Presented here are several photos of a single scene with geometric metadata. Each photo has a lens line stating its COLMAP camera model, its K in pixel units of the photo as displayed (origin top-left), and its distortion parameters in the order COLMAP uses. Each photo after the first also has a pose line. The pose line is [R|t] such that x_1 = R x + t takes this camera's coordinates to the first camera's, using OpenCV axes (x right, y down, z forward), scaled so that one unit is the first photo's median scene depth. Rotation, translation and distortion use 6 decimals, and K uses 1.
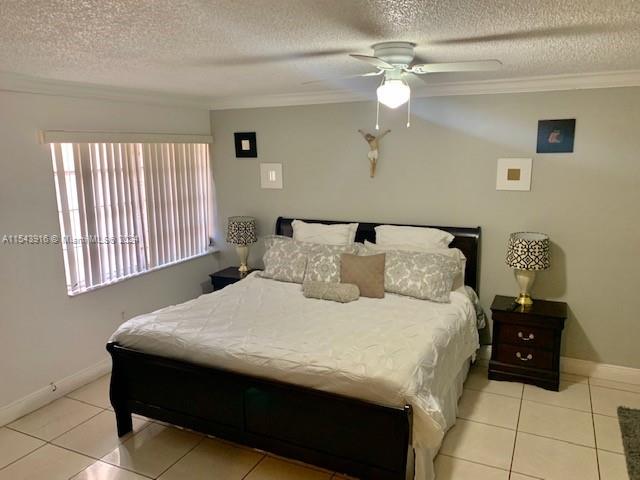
lens RADIAL K [[491.0, 0, 317.6], [0, 491.0, 237.8], [0, 0, 1]] dist [0.023668, -0.038379]
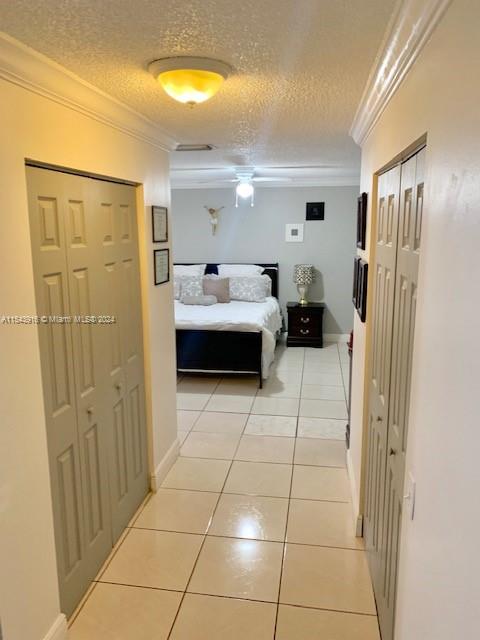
lens RADIAL K [[491.0, 0, 240.7], [0, 491.0, 320.7], [0, 0, 1]] dist [0.023668, -0.038379]
pose [[0.956212, -0.055084, 0.287444, -0.325677], [0.049839, 0.998431, 0.025537, 0.139049], [-0.288400, -0.010093, 0.957457, -0.668542]]
